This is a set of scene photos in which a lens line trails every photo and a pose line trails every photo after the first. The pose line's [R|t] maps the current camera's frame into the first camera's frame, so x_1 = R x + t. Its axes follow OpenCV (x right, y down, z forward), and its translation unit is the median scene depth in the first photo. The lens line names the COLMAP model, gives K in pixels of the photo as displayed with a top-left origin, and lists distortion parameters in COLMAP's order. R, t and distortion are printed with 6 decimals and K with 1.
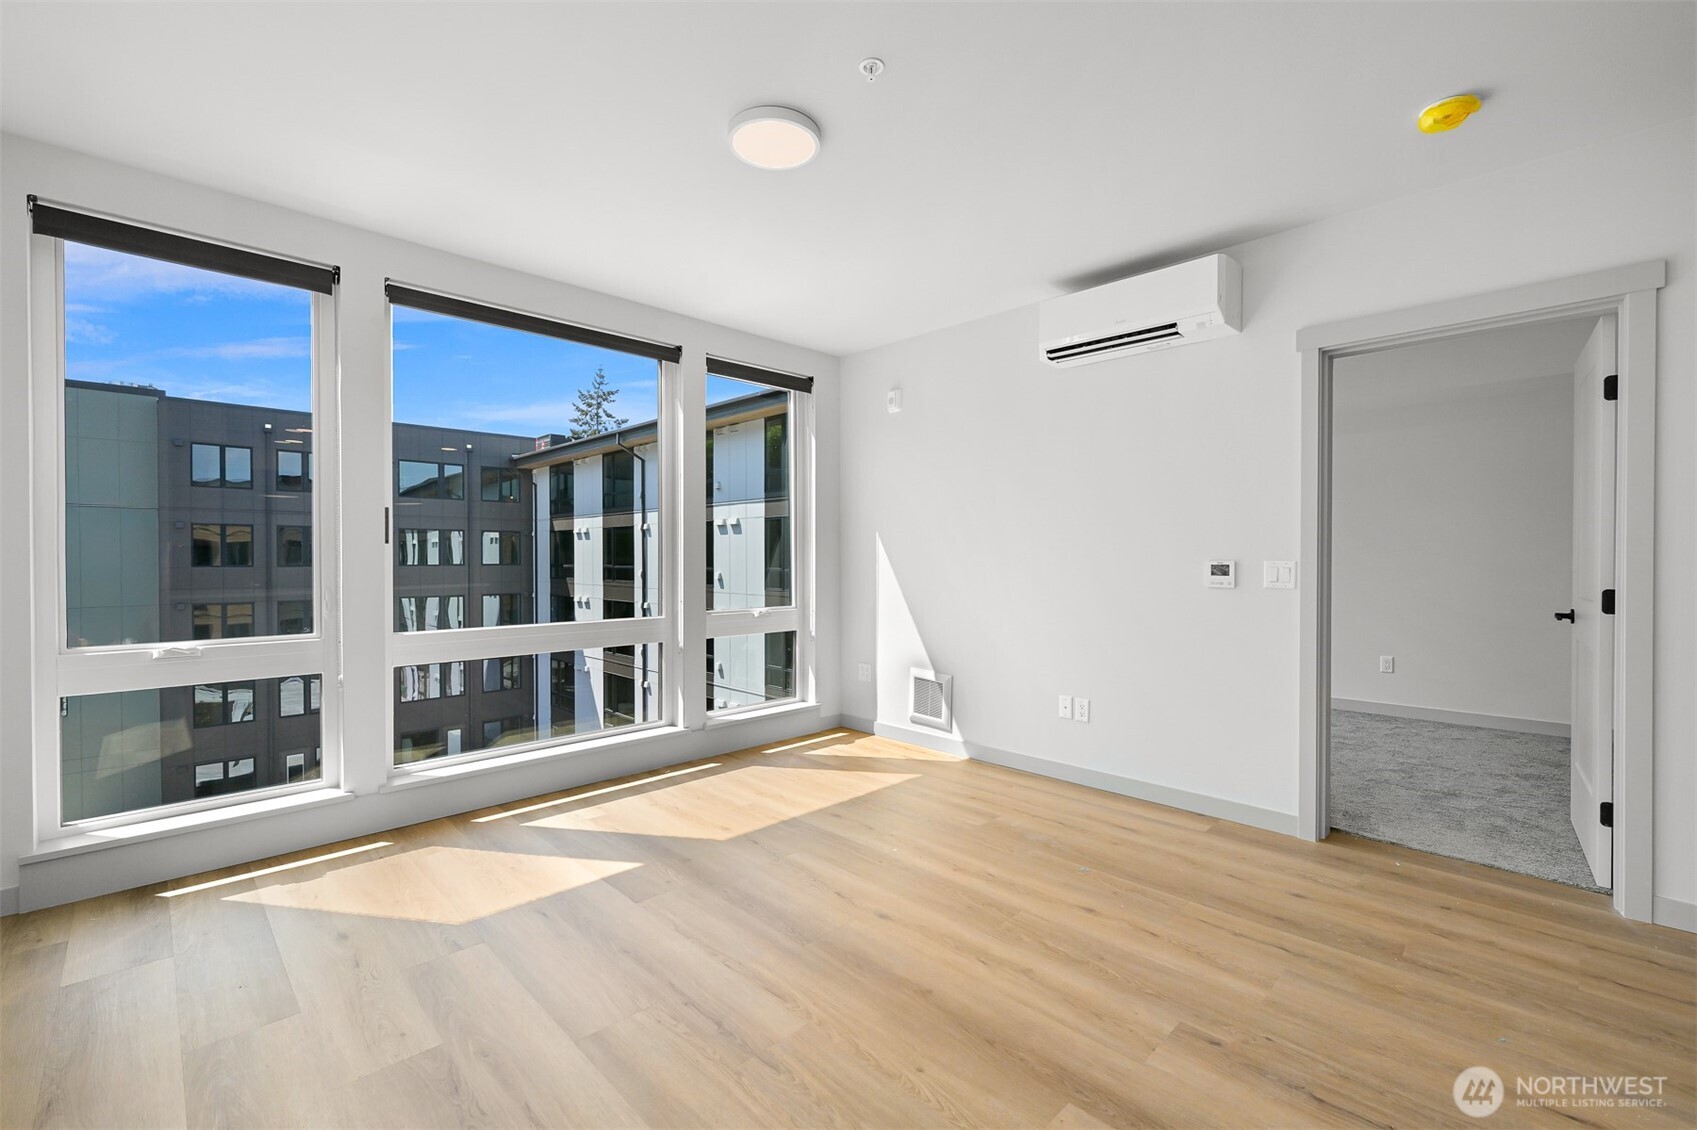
lens RADIAL K [[716.6, 0, 854.0], [0, 716.6, 561.8], [0, 0, 1]] dist [-0.002991, -0.000232]
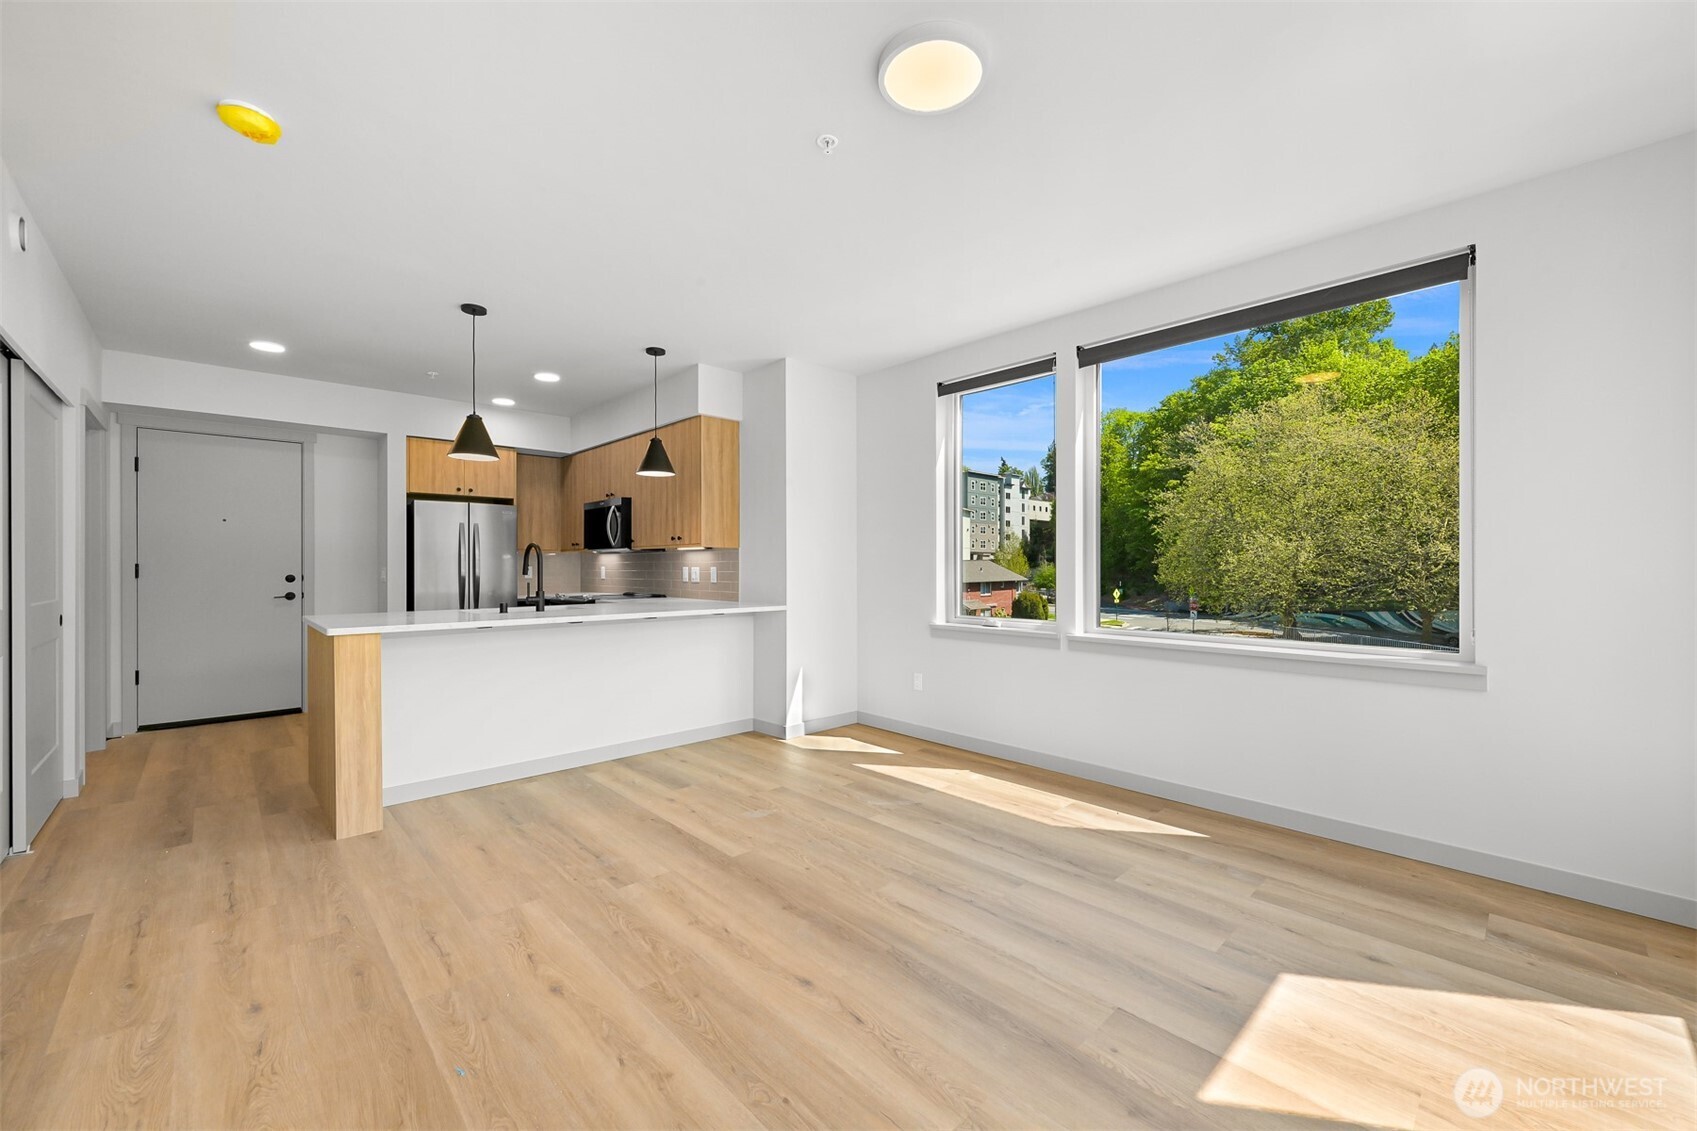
lens RADIAL K [[675.3, 0, 852.8], [0, 675.3, 566.8], [0, 0, 1]] dist [-0.001906, 0.000057]
pose [[-0.999848, 0.001202, 0.017420, -0.021152], [0.001346, 0.999965, 0.008286, -0.006717], [-0.017409, 0.008308, -0.999814, 1.294490]]
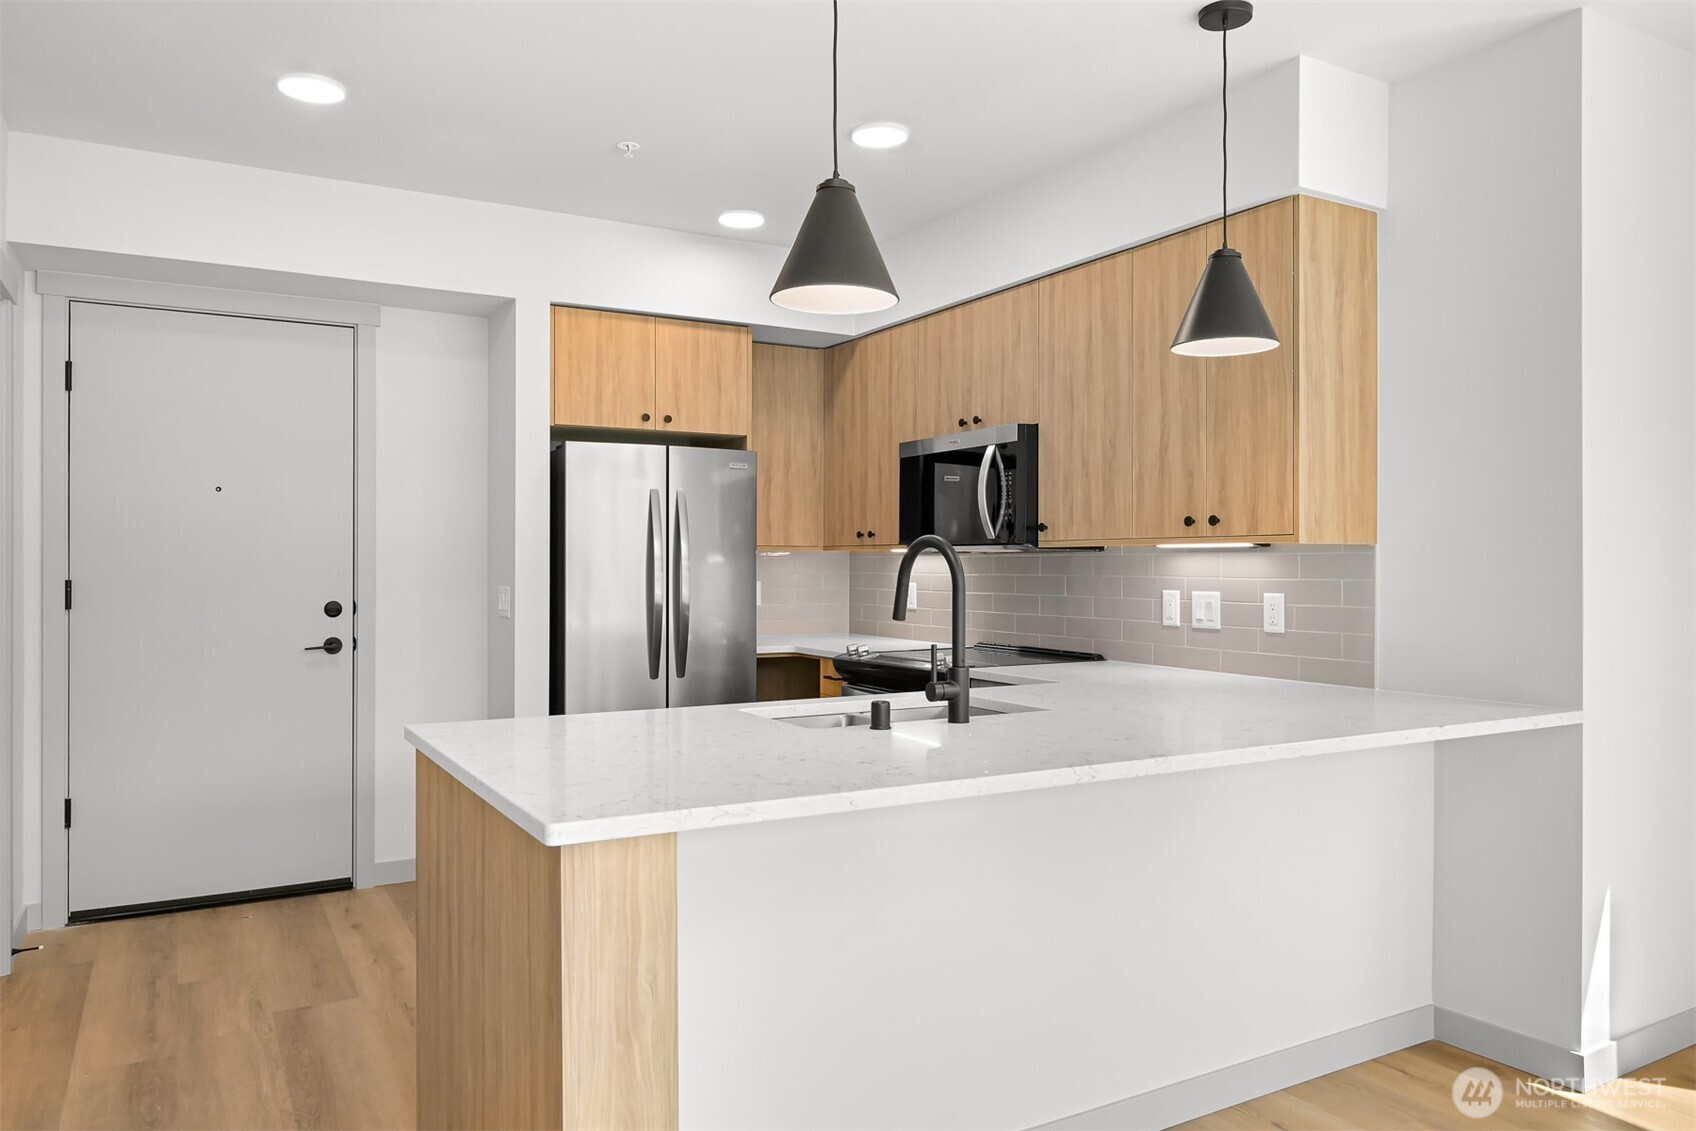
lens RADIAL K [[1157.1, 0, 855.1], [0, 1157.1, 561.7], [0, 0, 1]] dist [-0.002669, -0.000481]
pose [[-0.969994, -0.000615, 0.243127, 0.443421], [0.000785, 0.999984, 0.005660, -0.028474], [-0.243126, 0.005681, -0.969978, 0.851837]]
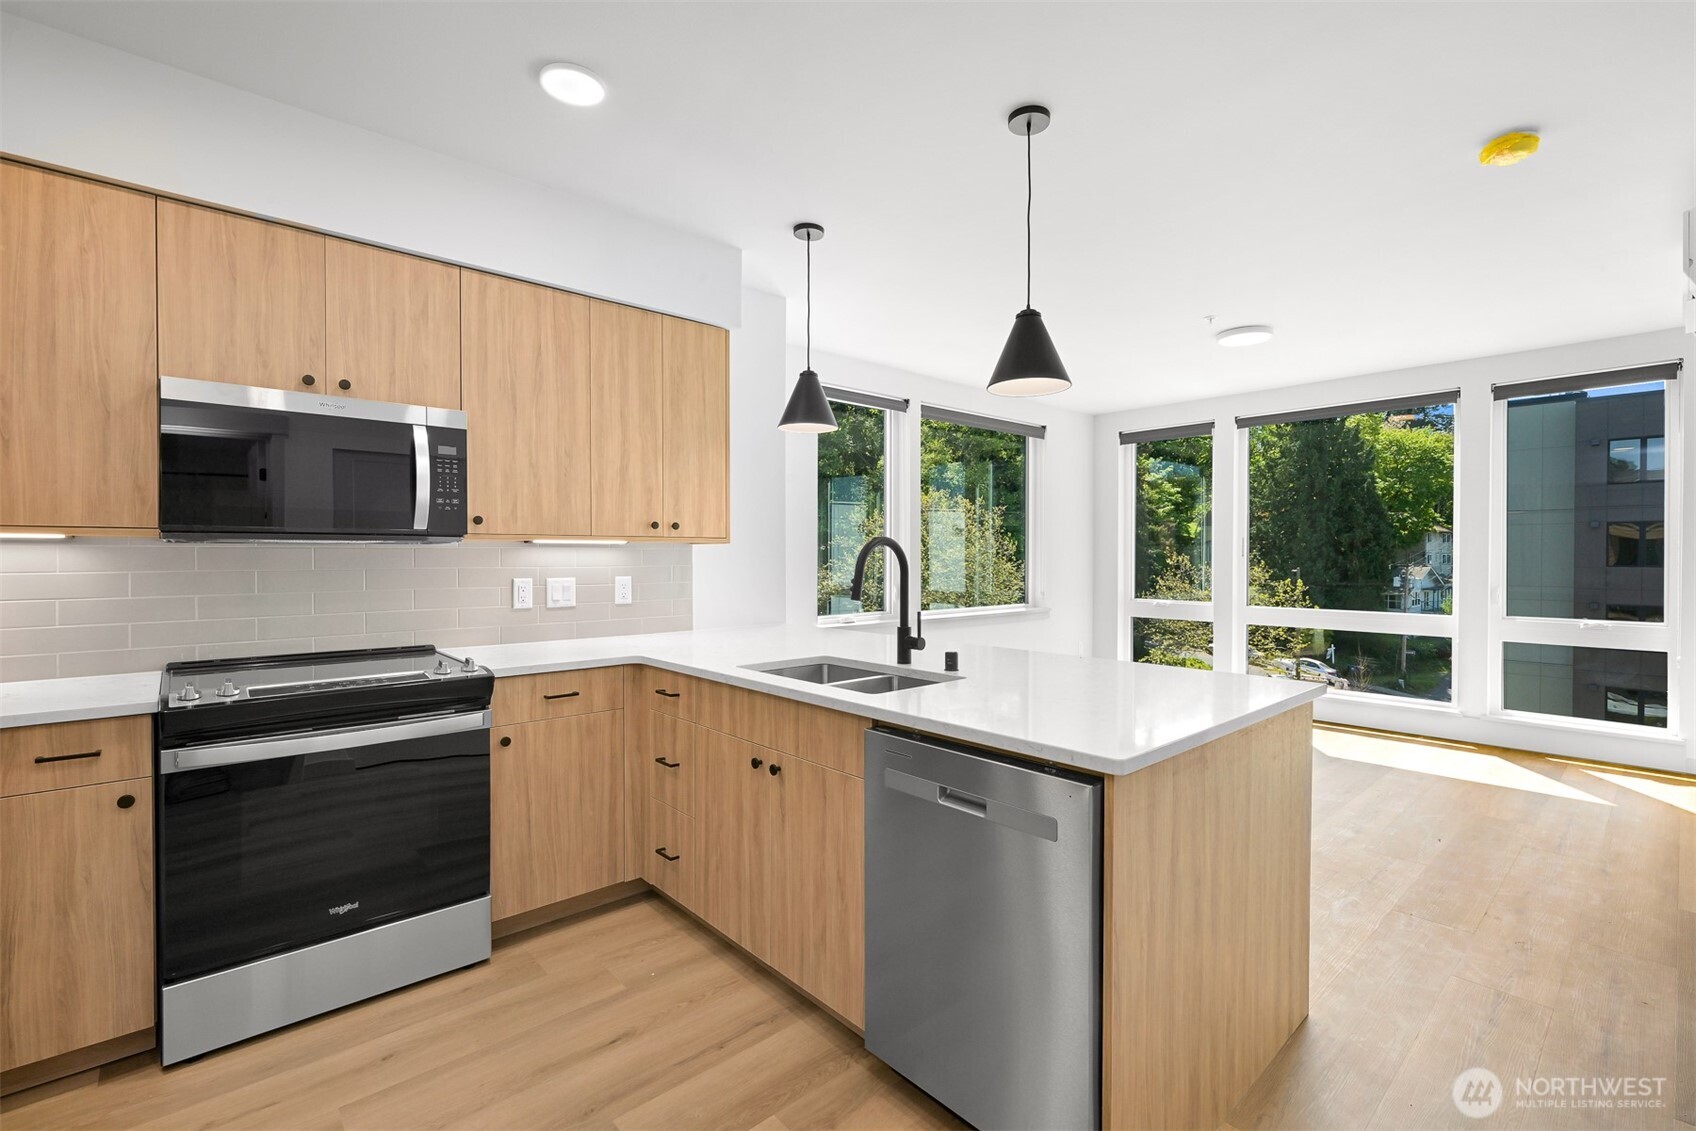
lens RADIAL K [[754.0, 0, 854.9], [0, 754.0, 562.7], [0, 0, 1]] dist [-0.000796, -0.000536]
pose [[-0.038702, 0.011673, -0.999183, 1.312530], [-0.007986, 0.999896, 0.011991, -0.025576], [0.999219, 0.008443, -0.038605, 0.068276]]
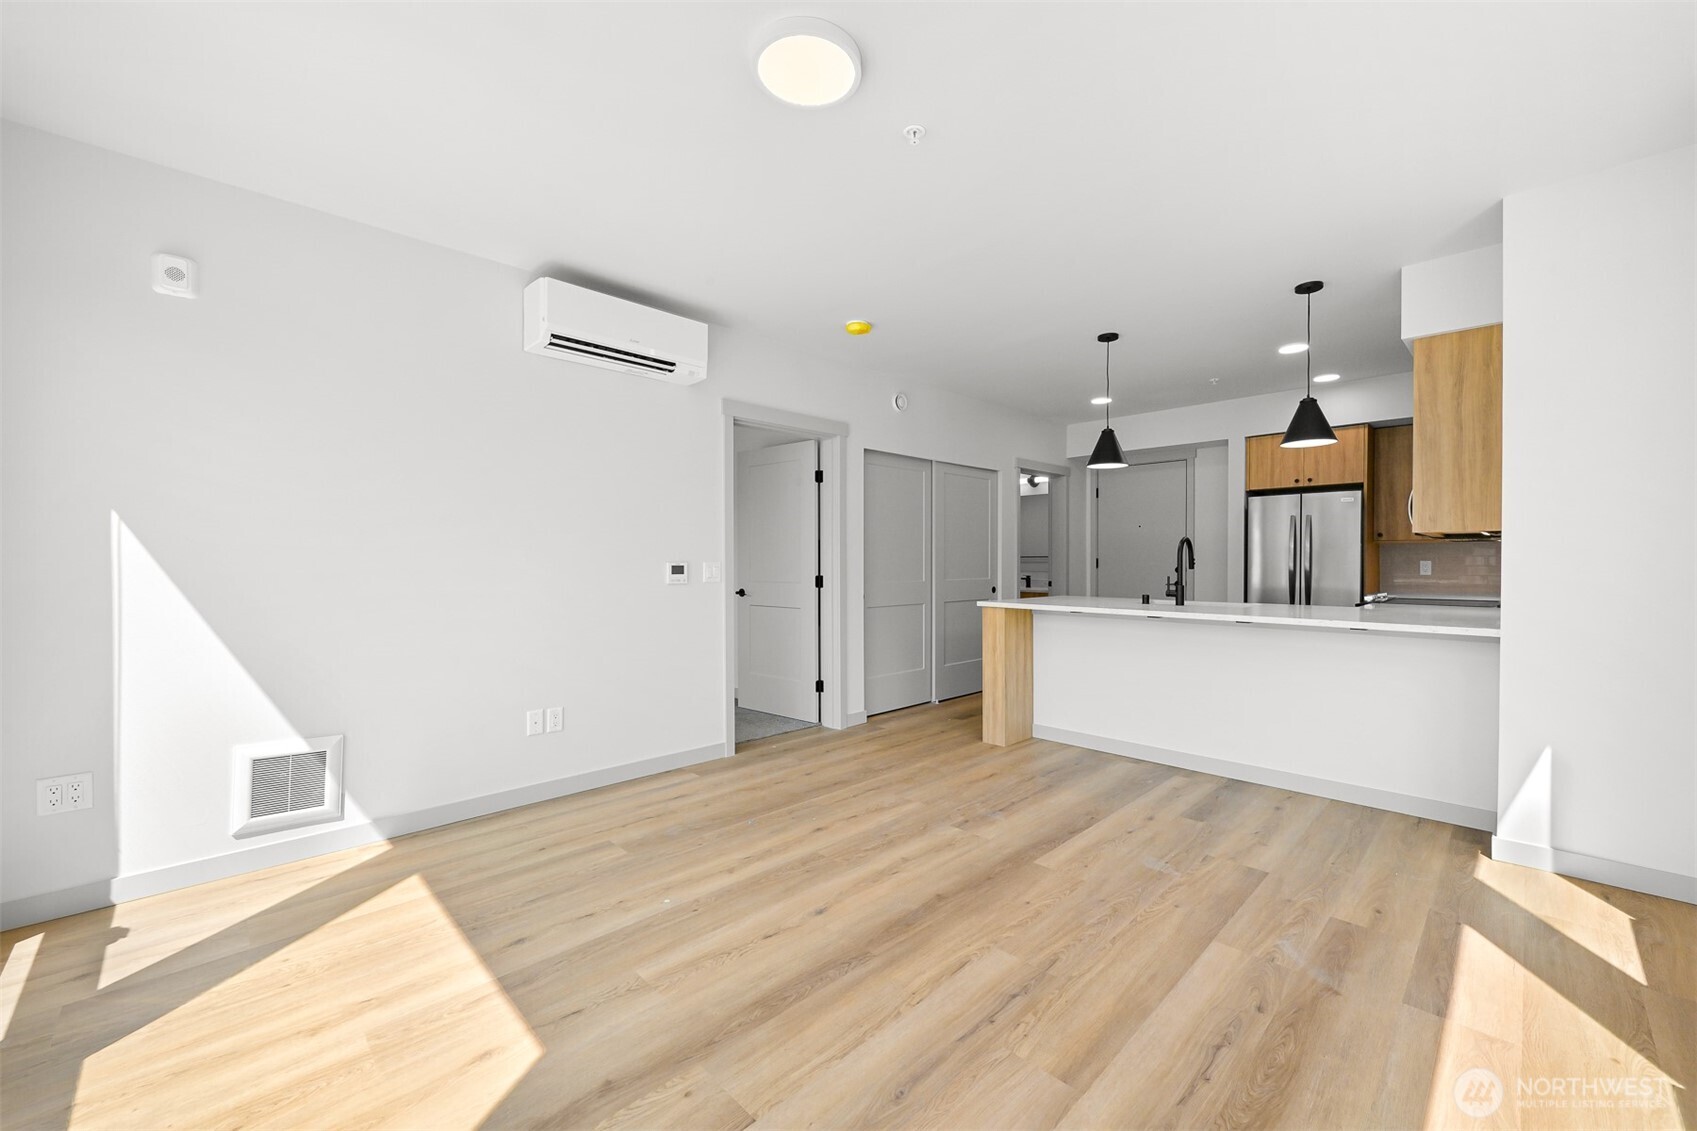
lens RADIAL K [[675.3, 0, 852.8], [0, 675.3, 566.8], [0, 0, 1]] dist [-0.001906, 0.000057]
pose [[0.003027, -0.010293, 0.999942, -0.655990], [0.007167, 0.999922, 0.010271, -0.003669], [-0.999970, 0.007136, 0.003100, 0.679883]]
